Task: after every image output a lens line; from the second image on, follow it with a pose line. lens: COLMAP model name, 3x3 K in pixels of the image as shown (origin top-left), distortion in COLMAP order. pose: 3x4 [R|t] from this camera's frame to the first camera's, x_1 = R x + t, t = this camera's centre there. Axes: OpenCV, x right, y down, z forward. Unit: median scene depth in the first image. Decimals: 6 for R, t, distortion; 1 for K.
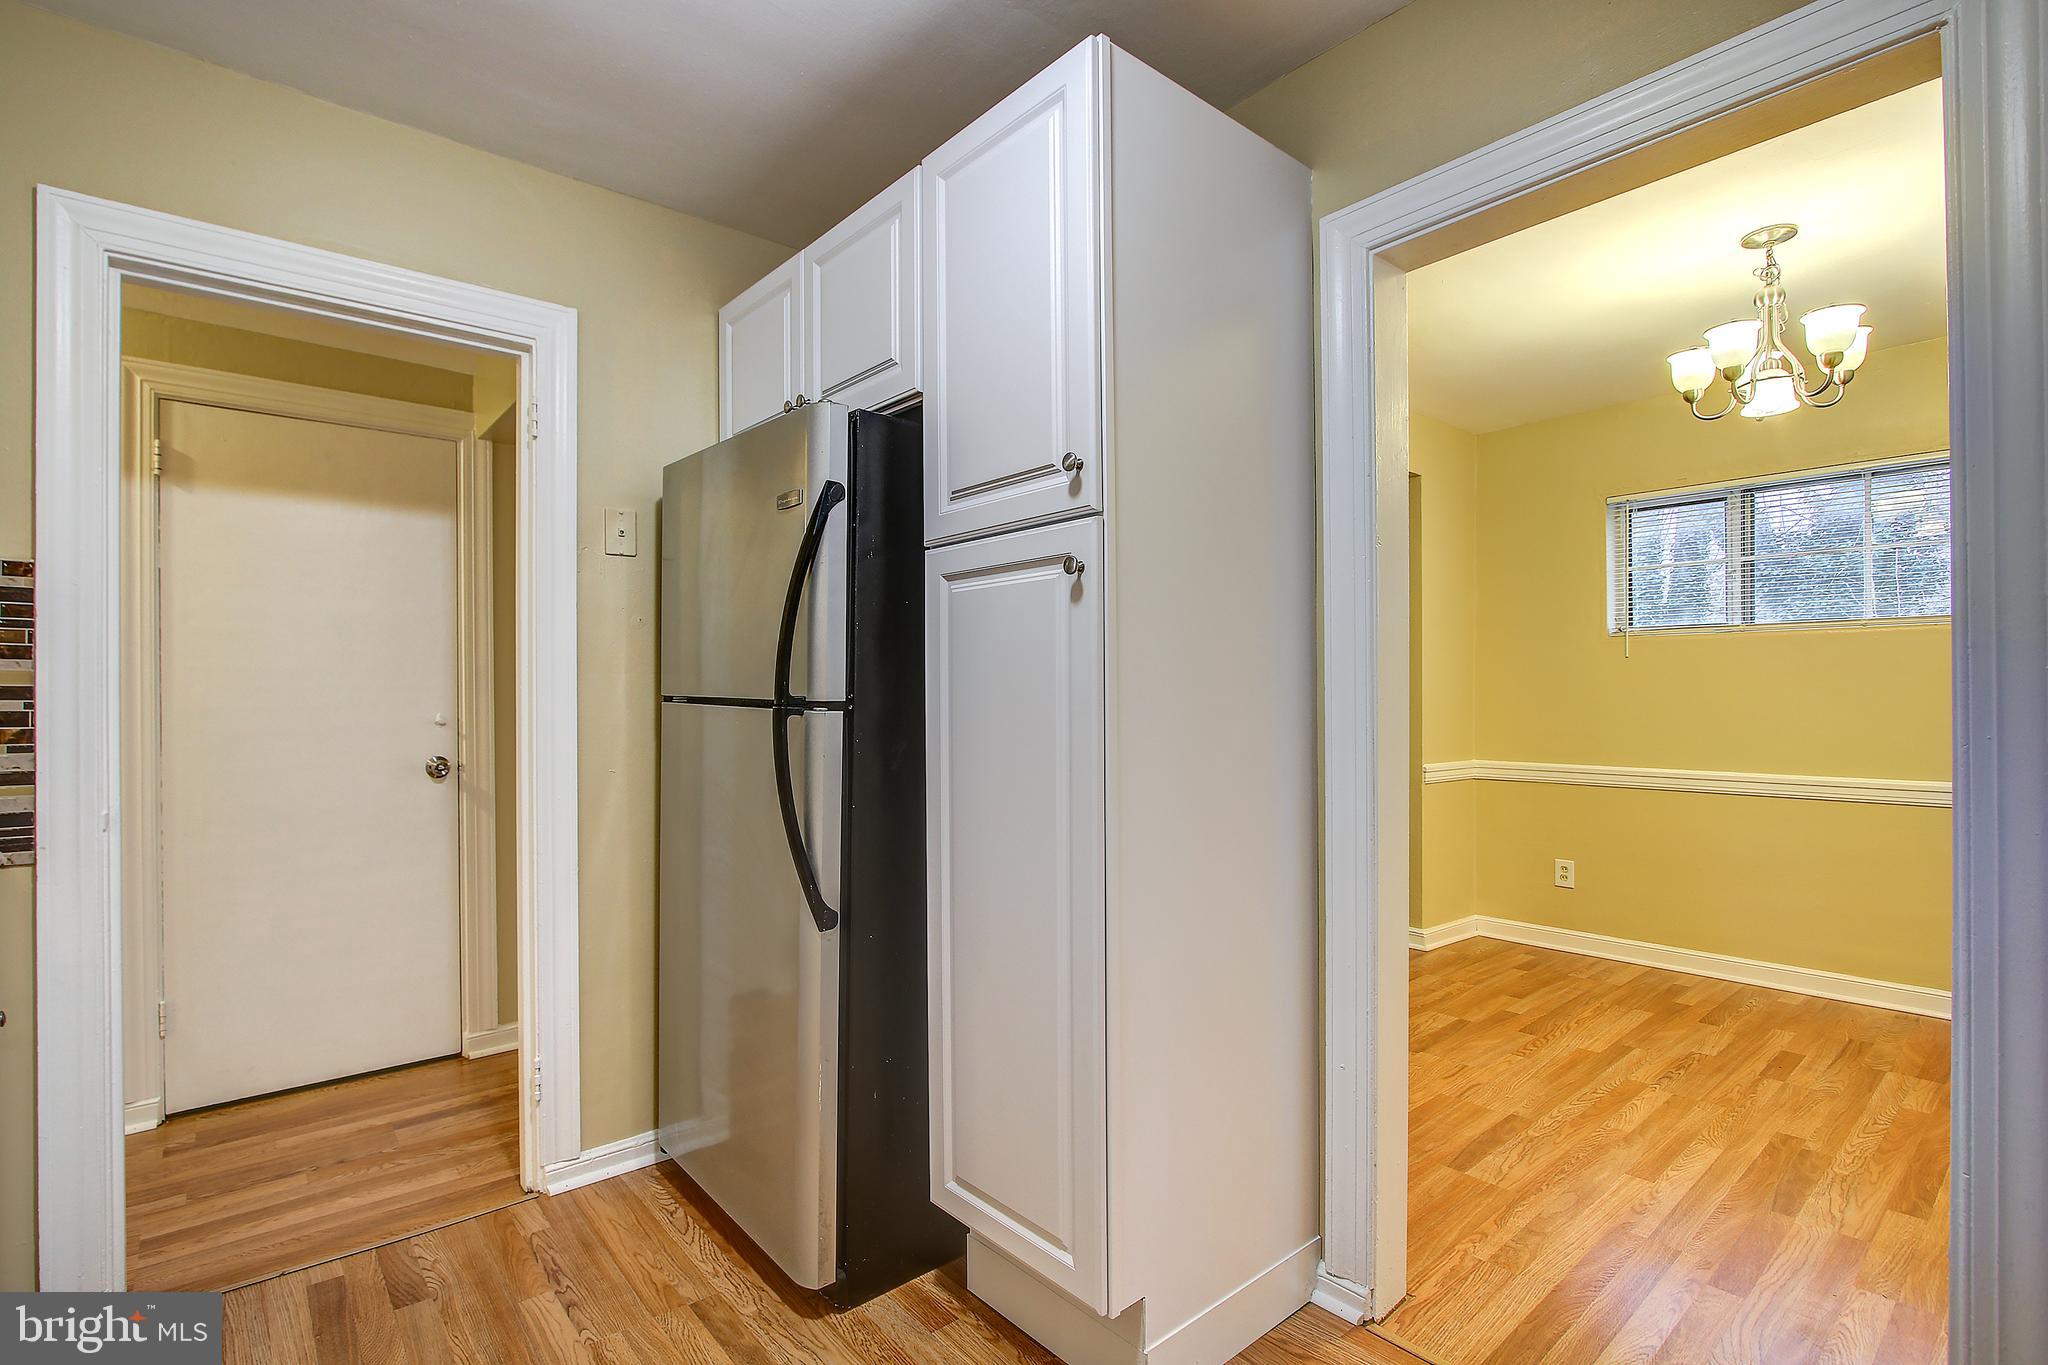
lens RADIAL K [[948.0, 0, 977.0], [0, 948.0, 697.3], [0, 0, 1]] dist [-0.016799, 0.000808]
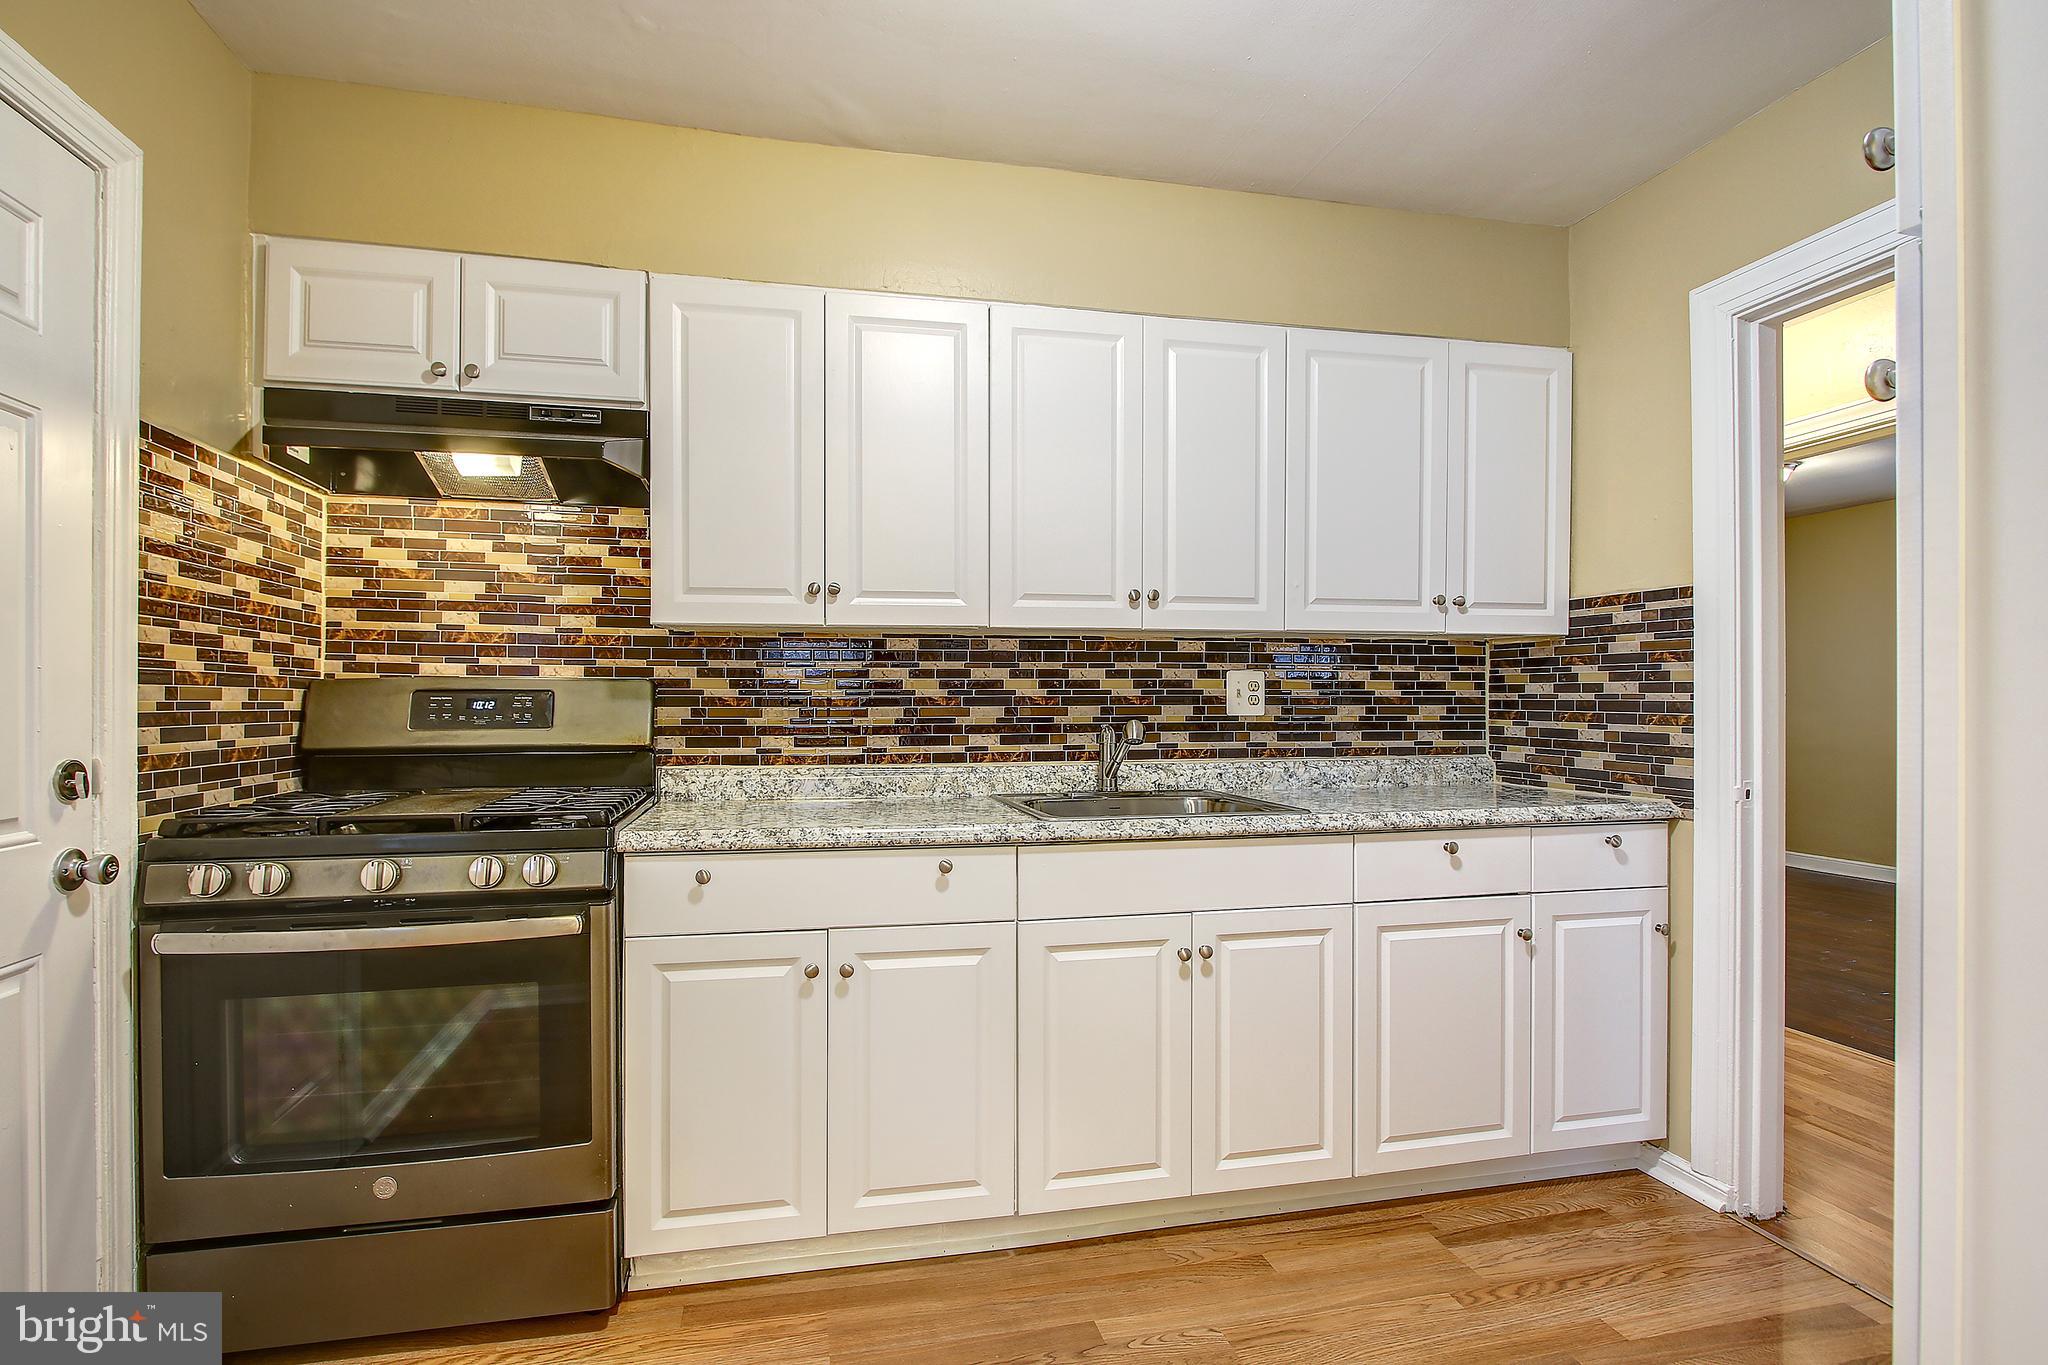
lens RADIAL K [[958.6, 0, 972.9], [0, 958.6, 698.5], [0, 0, 1]] dist [-0.015790, 0.001019]
pose [[-0.463371, 0.003011, -0.886159, 0.455896], [0.004171, 0.999991, 0.001217, 0.003808], [0.886155, -0.003132, -0.463379, 0.541358]]
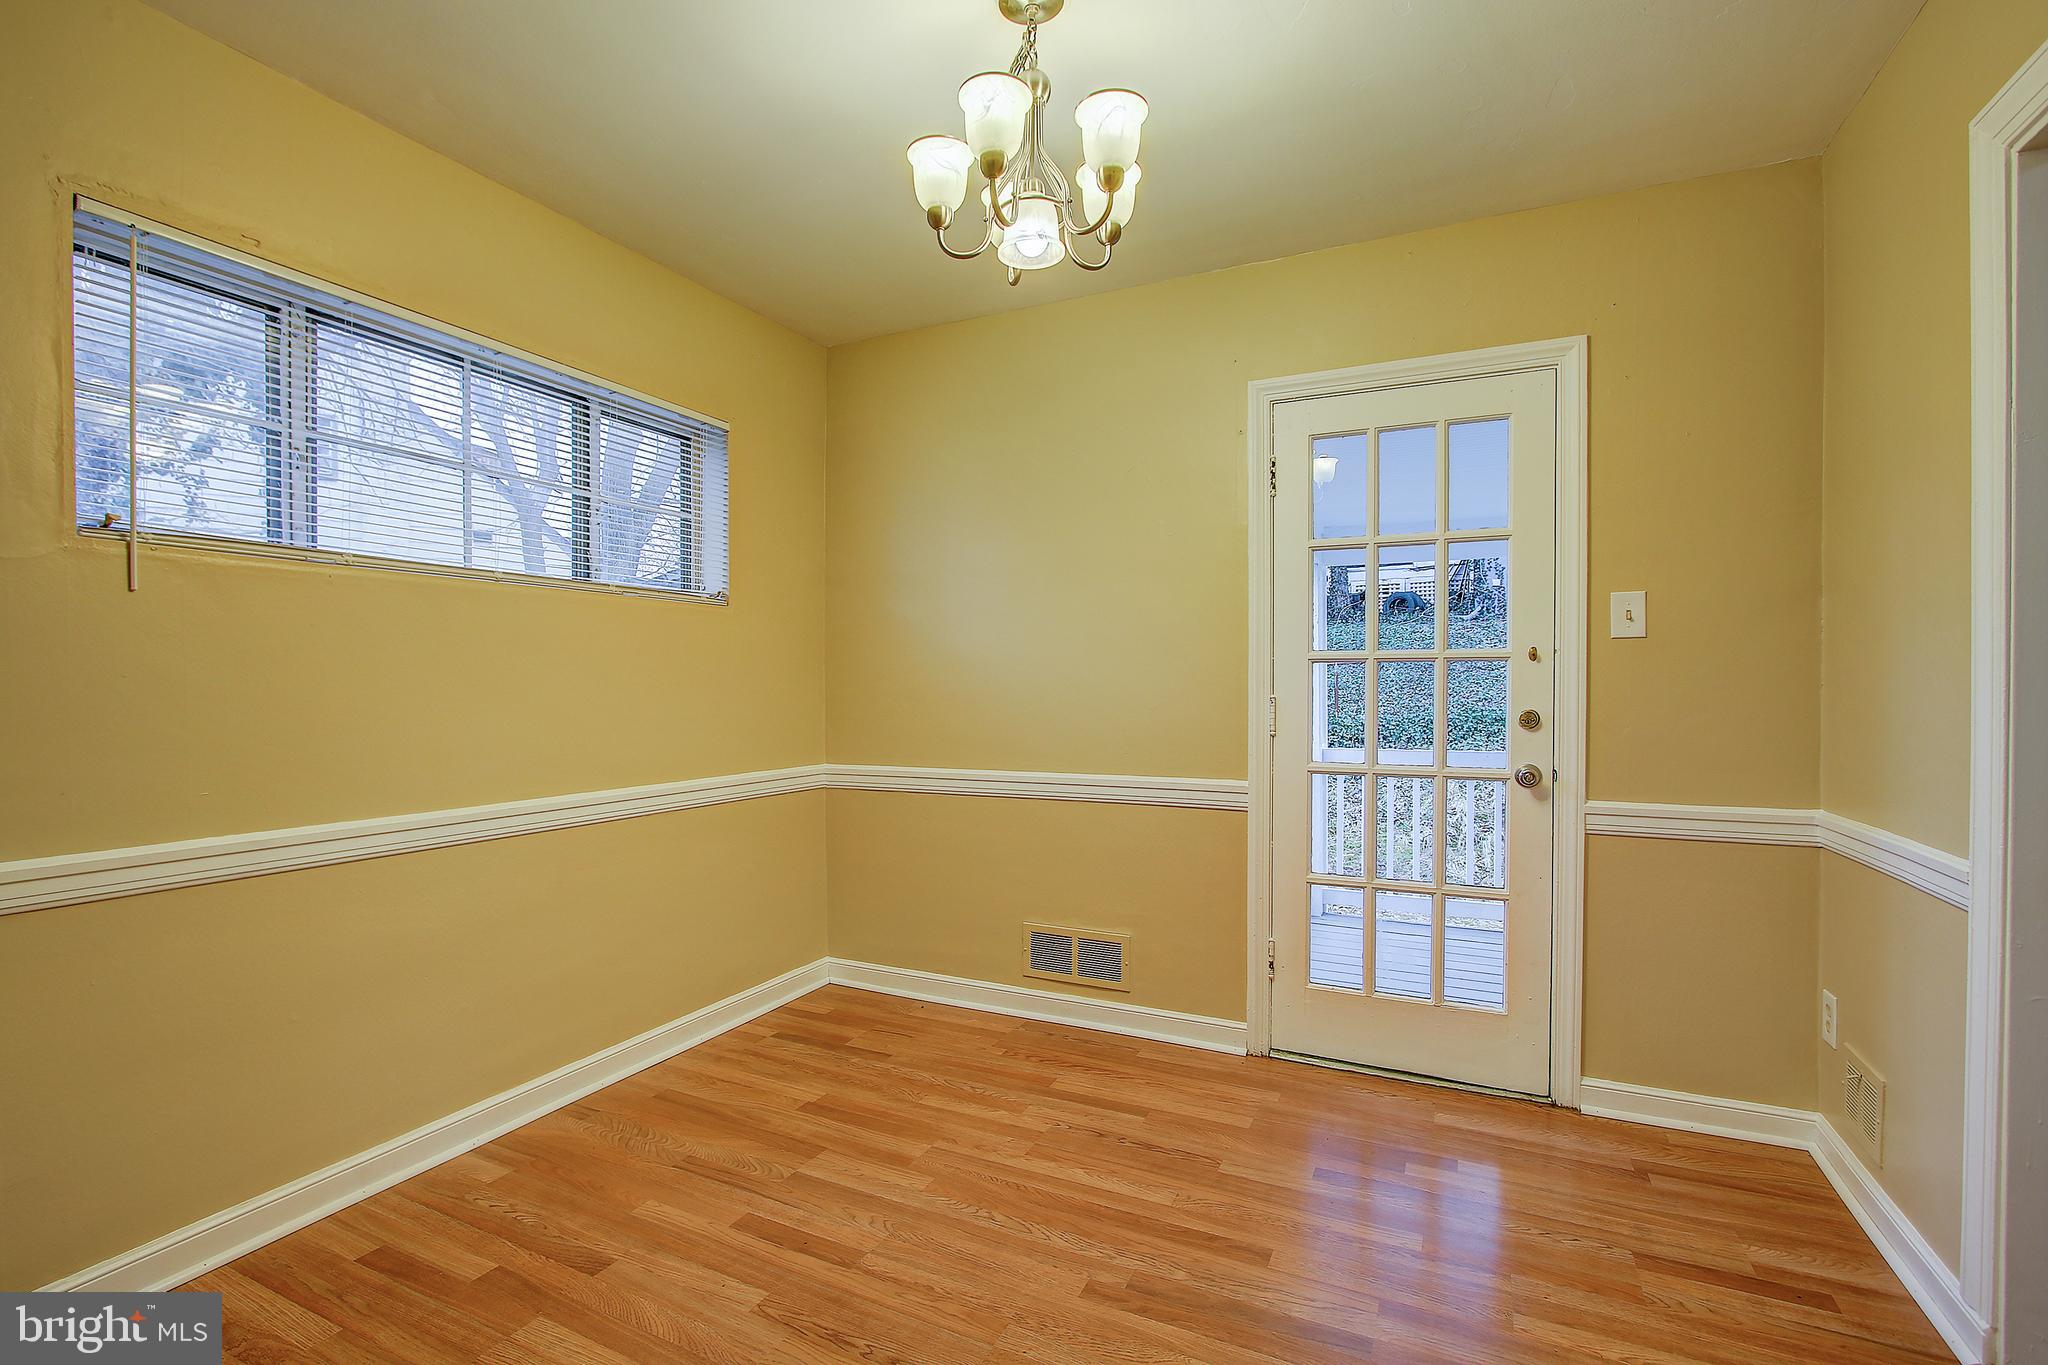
lens RADIAL K [[948.0, 0, 977.0], [0, 948.0, 697.3], [0, 0, 1]] dist [-0.016799, 0.000808]
pose [[-0.400302, -0.002954, 0.916379, 0.271634], [0.003144, 0.999984, 0.004597, 0.012514], [-0.916378, 0.004721, -0.400286, 1.524270]]
